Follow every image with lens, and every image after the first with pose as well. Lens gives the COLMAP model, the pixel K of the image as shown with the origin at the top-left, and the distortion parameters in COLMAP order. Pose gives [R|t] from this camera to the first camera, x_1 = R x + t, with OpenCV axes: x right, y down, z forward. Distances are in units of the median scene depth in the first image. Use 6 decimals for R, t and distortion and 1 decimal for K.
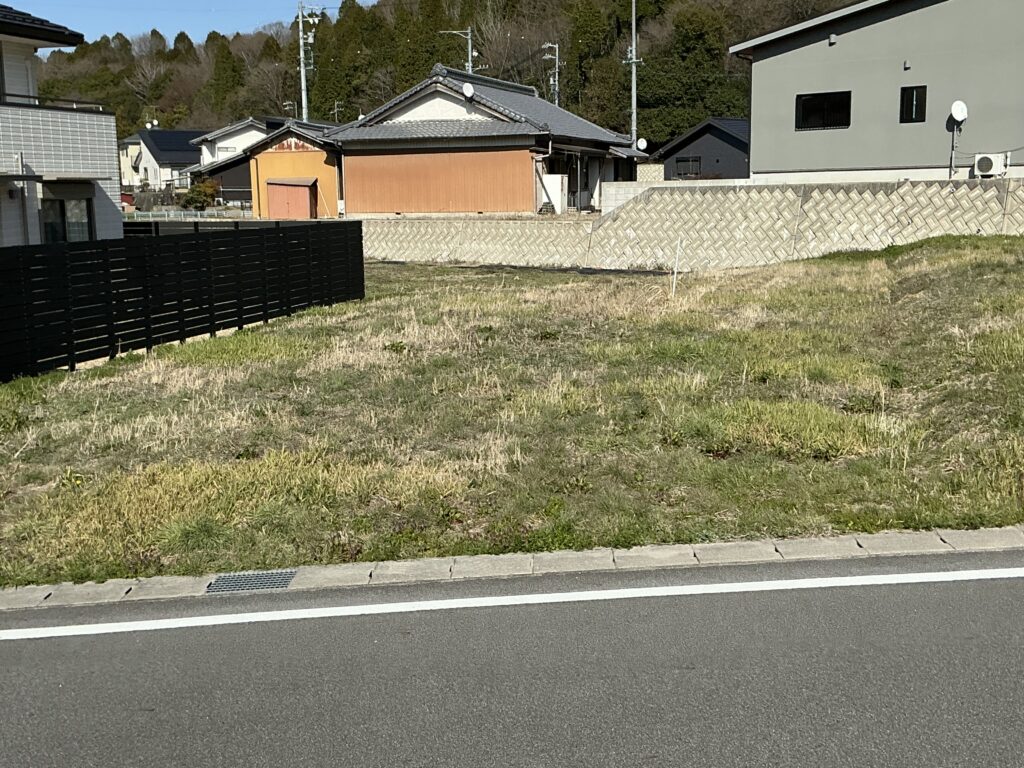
lens RADIAL K [[1254.6, 0, 512.0], [0, 1254.6, 384.0], [0, 0, 1]] dist [0.155071, -0.335499]
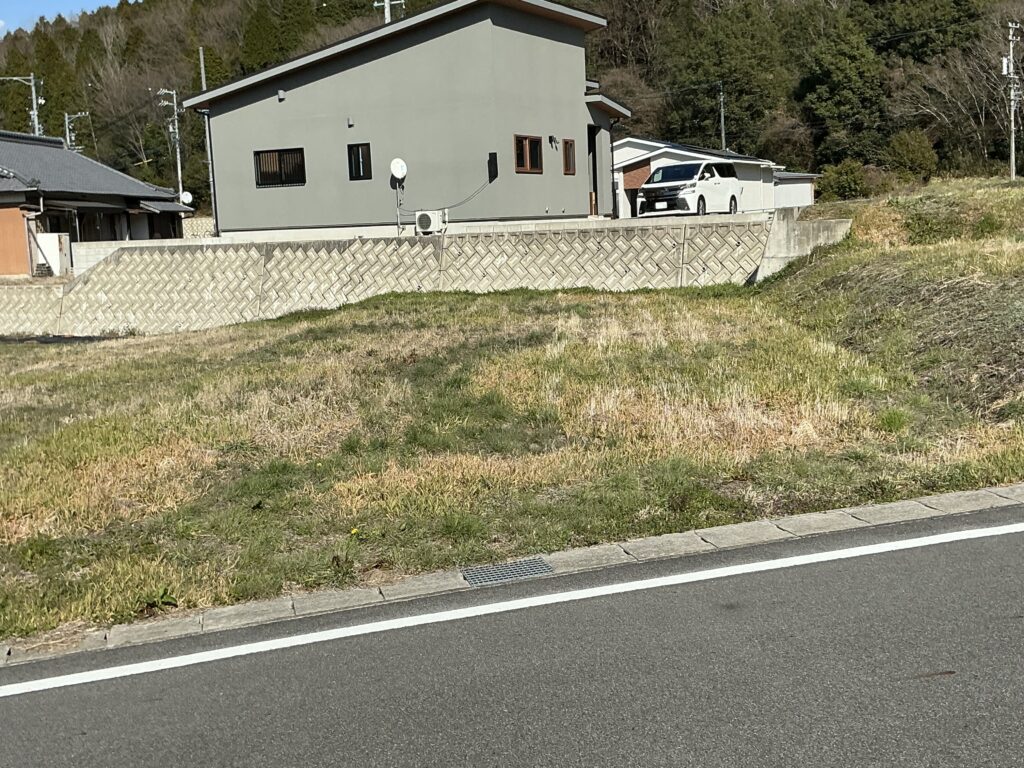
lens RADIAL K [[1284.9, 0, 512.0], [0, 1284.9, 384.0], [0, 0, 1]] dist [0.159326, -0.375181]
pose [[0.969925, -0.054013, 0.237336, 0.167769], [0.063252, 0.997501, -0.031481, -0.006772], [-0.235043, 0.045547, 0.970917, 0.001010]]
